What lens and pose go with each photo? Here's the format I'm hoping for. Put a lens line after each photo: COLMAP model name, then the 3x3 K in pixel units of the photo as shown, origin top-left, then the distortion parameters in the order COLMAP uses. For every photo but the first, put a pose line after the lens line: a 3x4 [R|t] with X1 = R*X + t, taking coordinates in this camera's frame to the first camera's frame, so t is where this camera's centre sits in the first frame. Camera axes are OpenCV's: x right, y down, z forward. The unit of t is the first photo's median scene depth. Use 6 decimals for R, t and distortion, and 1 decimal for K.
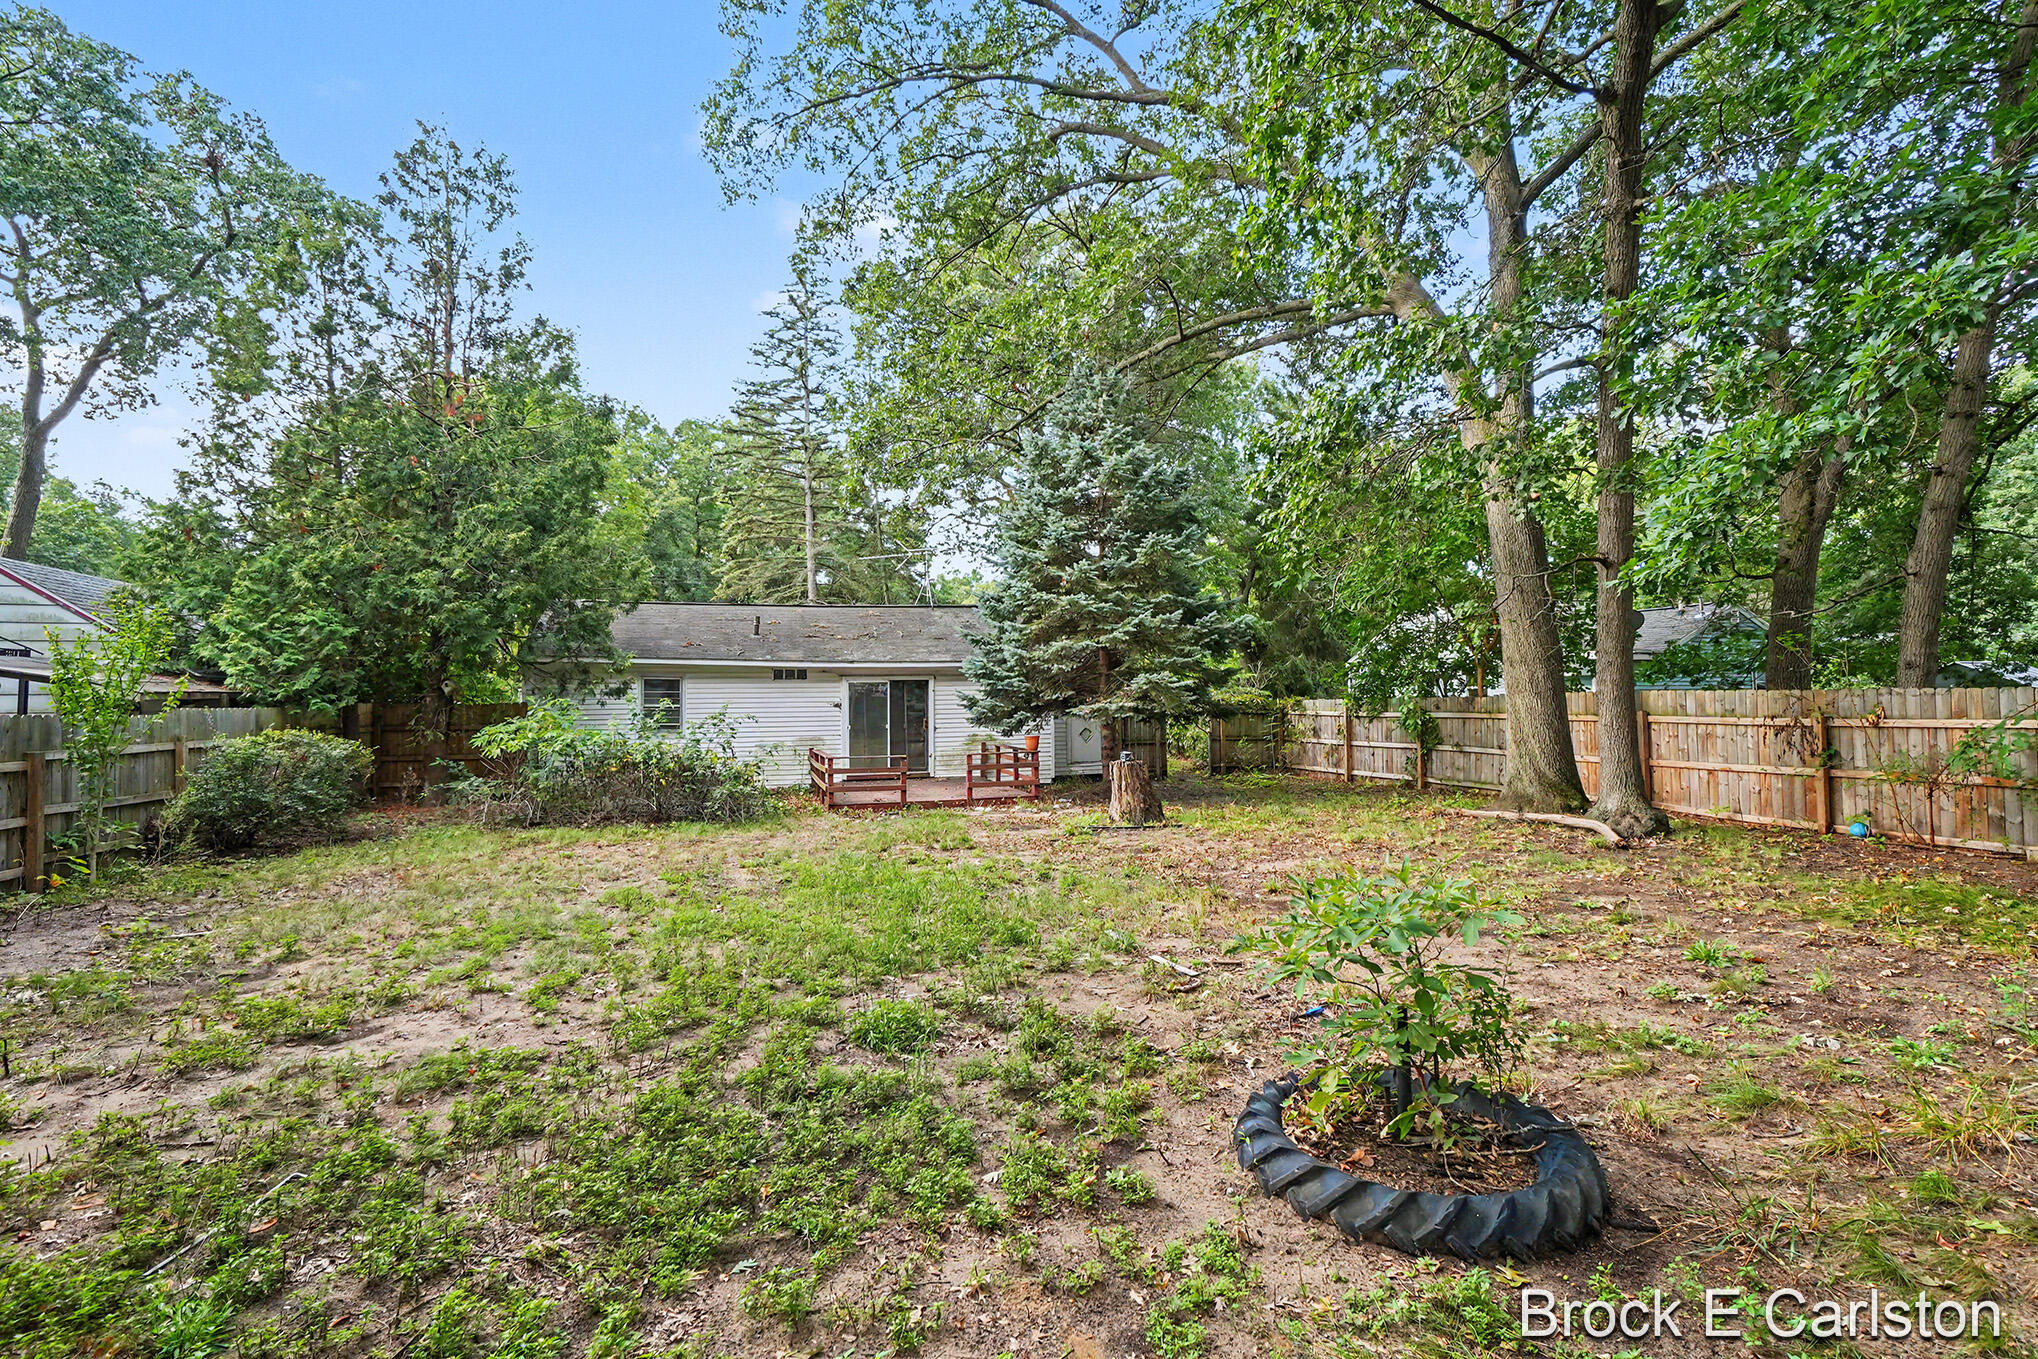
lens RADIAL K [[1001.3, 0, 1021.2], [0, 1001.3, 680.0], [0, 0, 1]] dist [-0.009166, 0.000358]
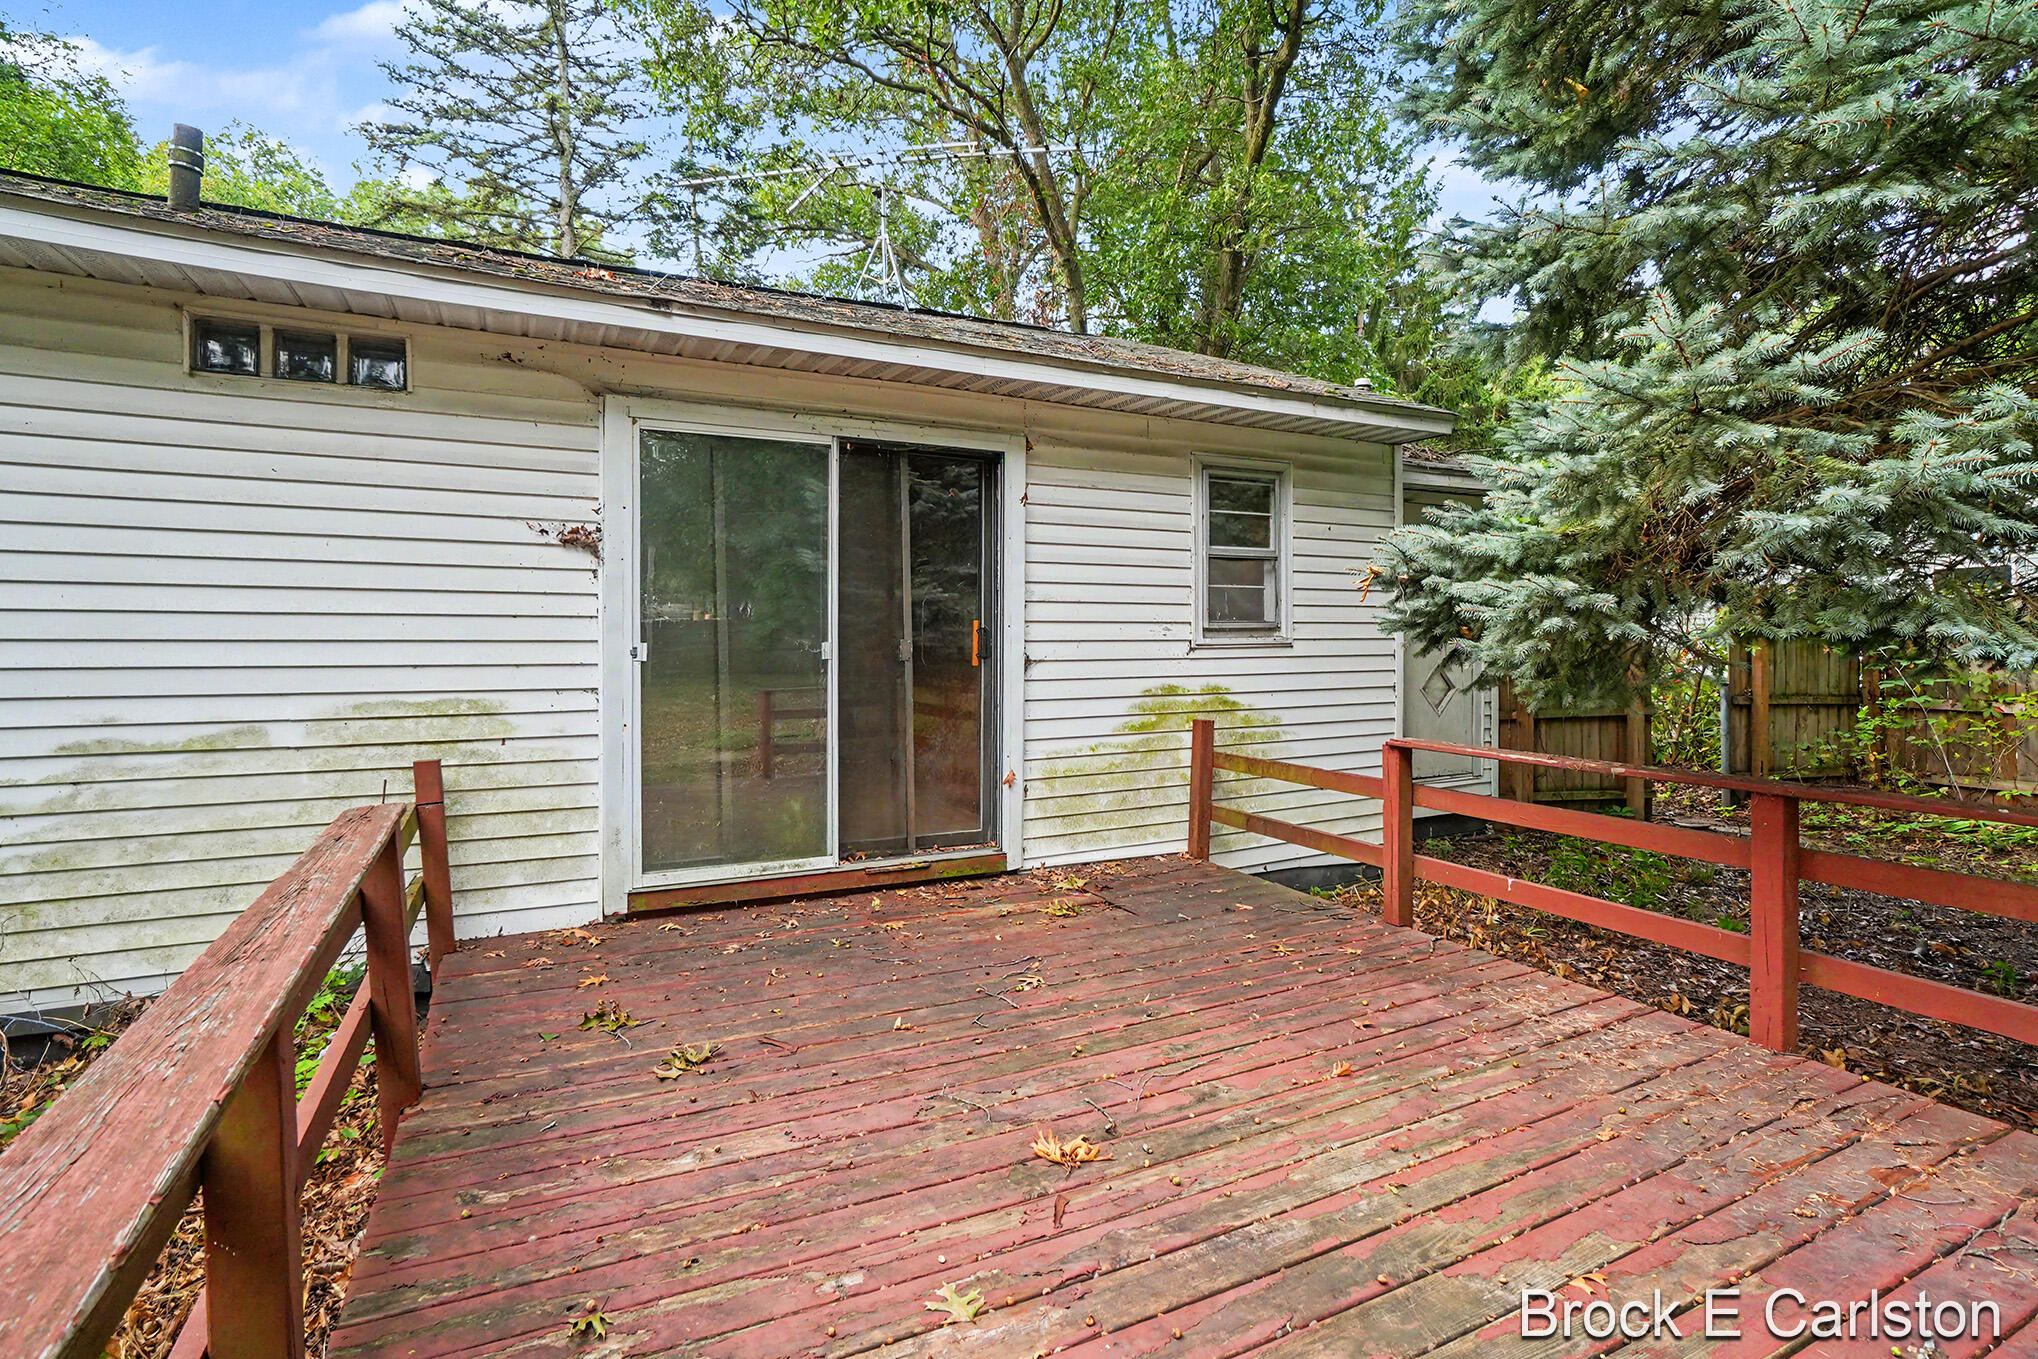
lens RADIAL K [[1001.3, 0, 1005.2], [0, 1001.3, 662.0], [0, 0, 1]] dist [-0.009166, 0.000358]
pose [[0.983136, 0.005715, 0.182785, -0.142391], [-0.009312, 0.999779, 0.018828, 0.046584], [-0.182637, -0.020212, 0.982973, 0.820878]]
